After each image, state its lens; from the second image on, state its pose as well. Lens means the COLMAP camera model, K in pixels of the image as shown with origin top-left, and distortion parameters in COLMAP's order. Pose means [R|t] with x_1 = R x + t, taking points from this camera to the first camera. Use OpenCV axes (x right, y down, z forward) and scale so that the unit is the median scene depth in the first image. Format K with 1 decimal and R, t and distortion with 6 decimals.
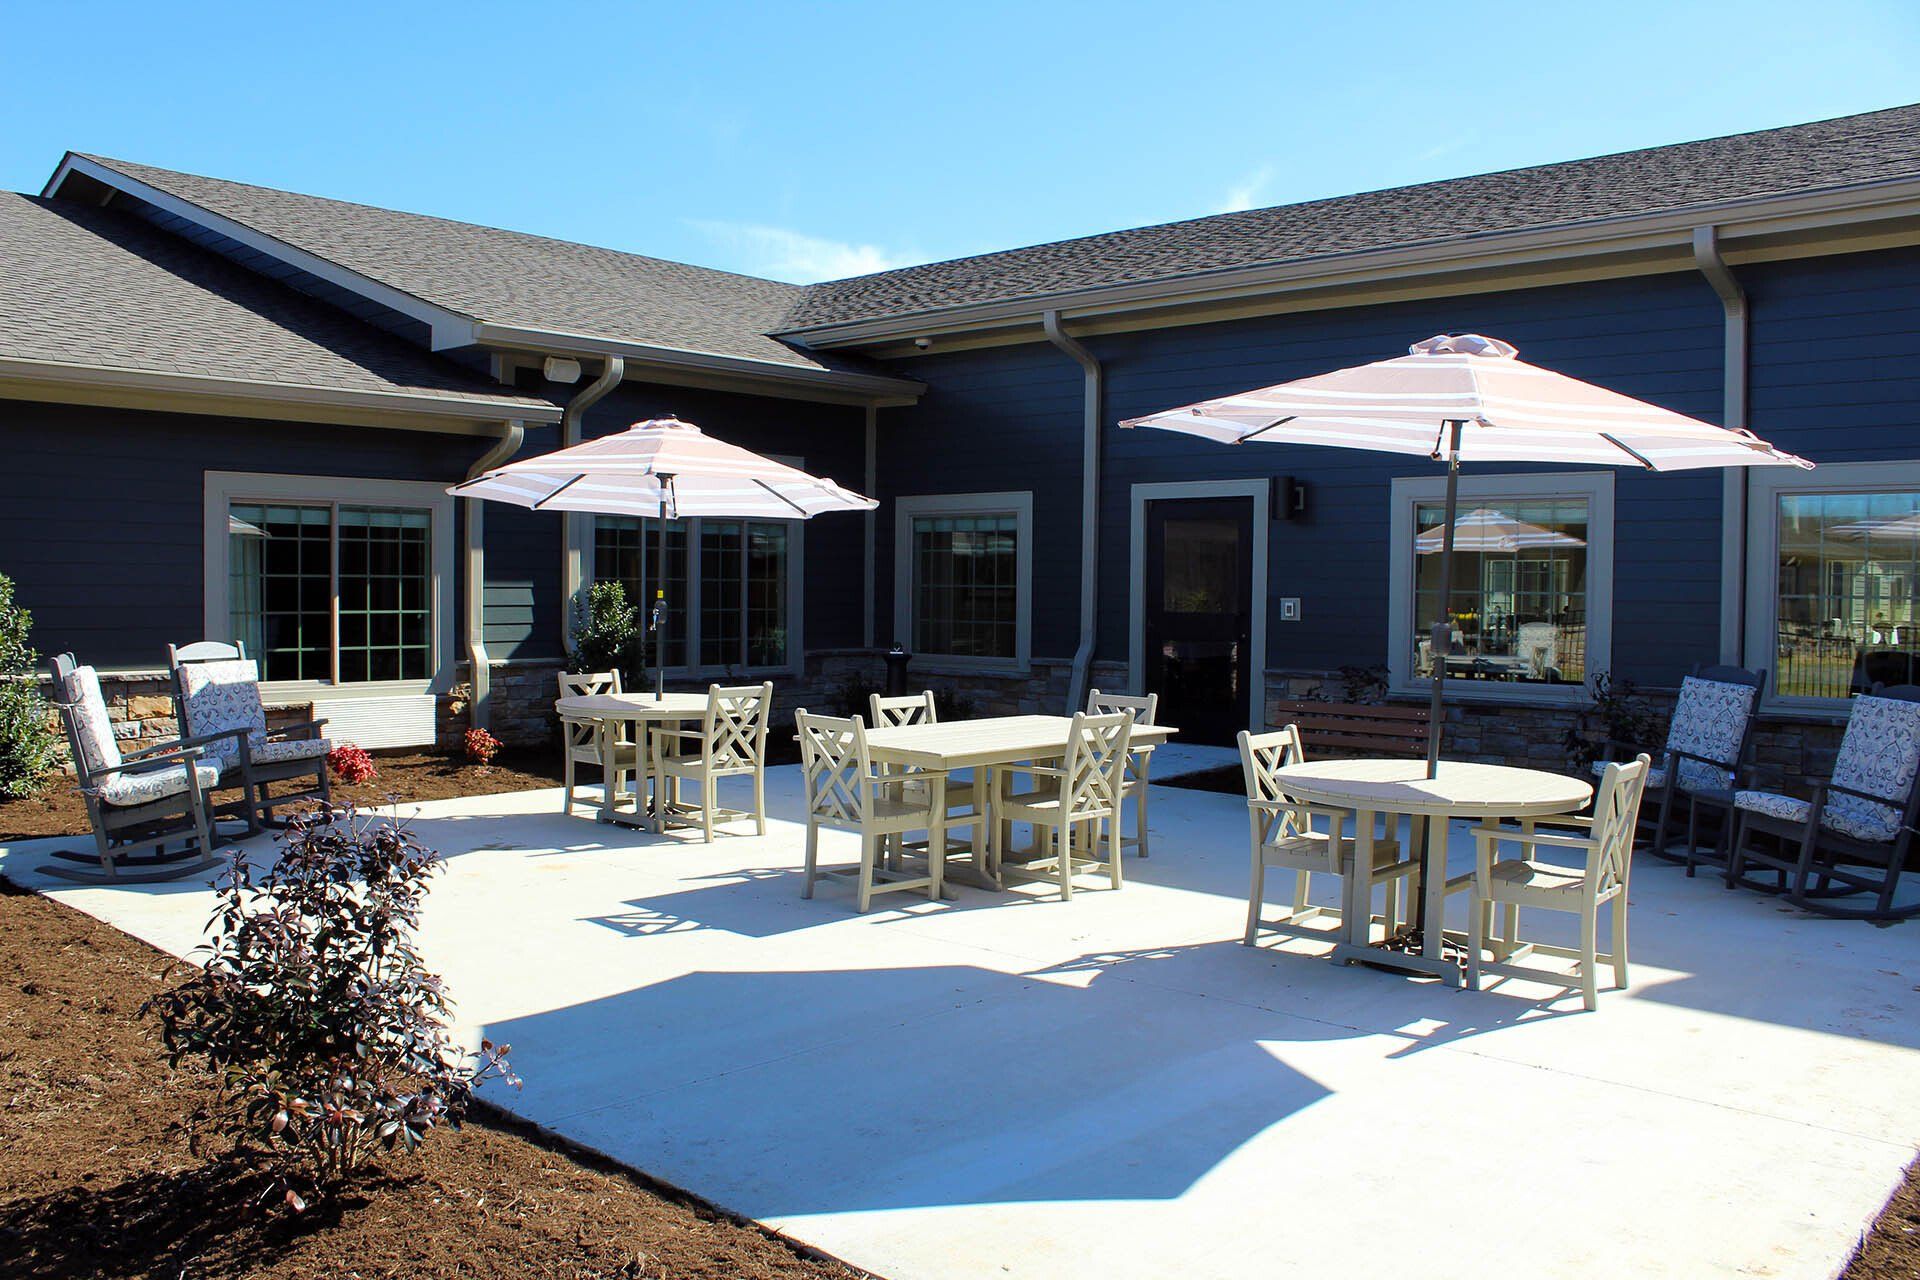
lens RADIAL K [[1563.2, 0, 946.0], [0, 1563.2, 634.1], [0, 0, 1]] dist [-0.137960, 0.102553]
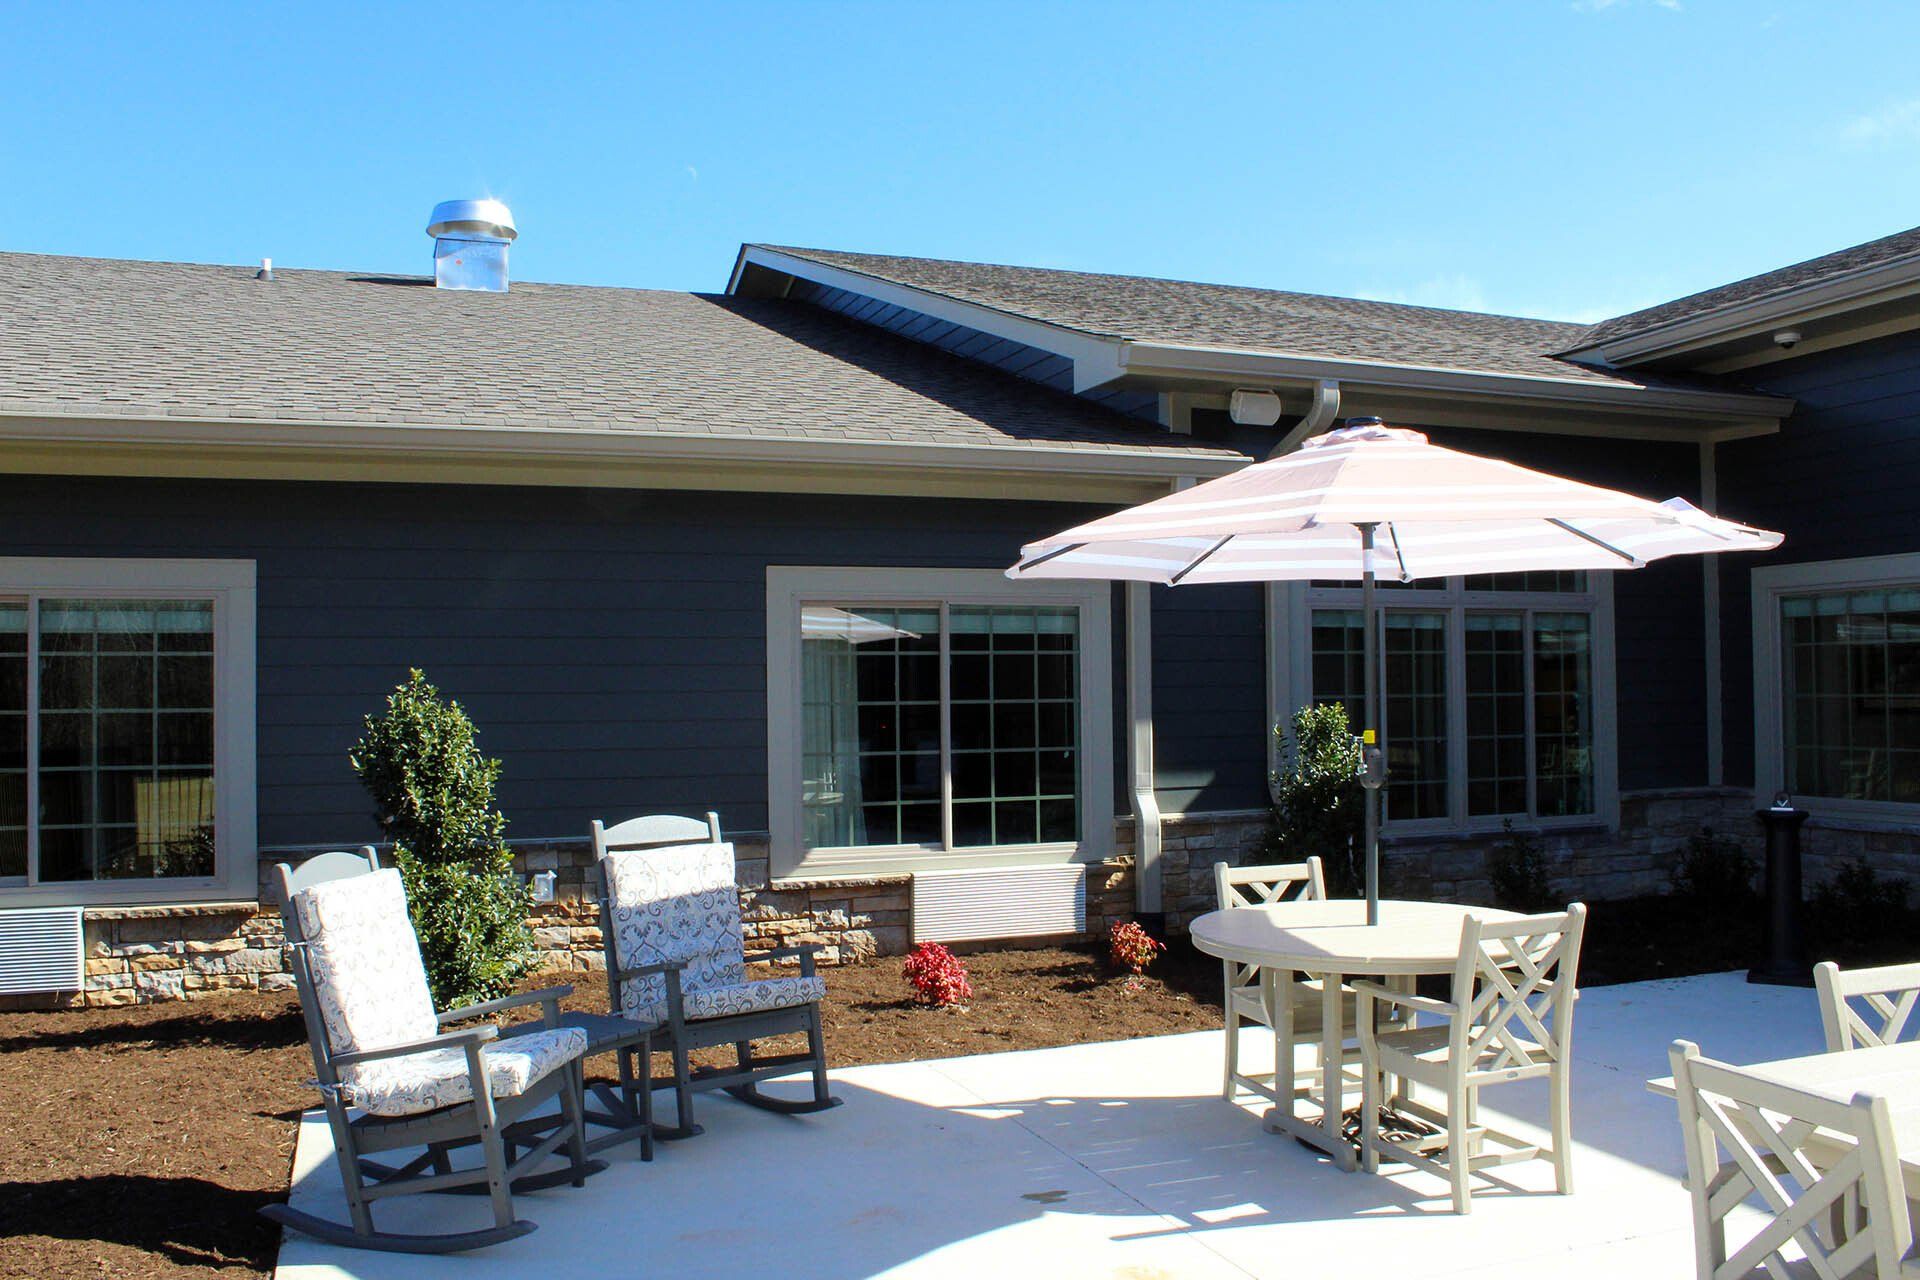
lens RADIAL K [[1563.2, 0, 946.0], [0, 1563.2, 634.1], [0, 0, 1]] dist [-0.137960, 0.102553]
pose [[0.880646, -0.035171, -0.472468, -0.041089], [0.003063, 0.997643, -0.068555, -0.018592], [0.473765, 0.058925, 0.878678, 0.328404]]
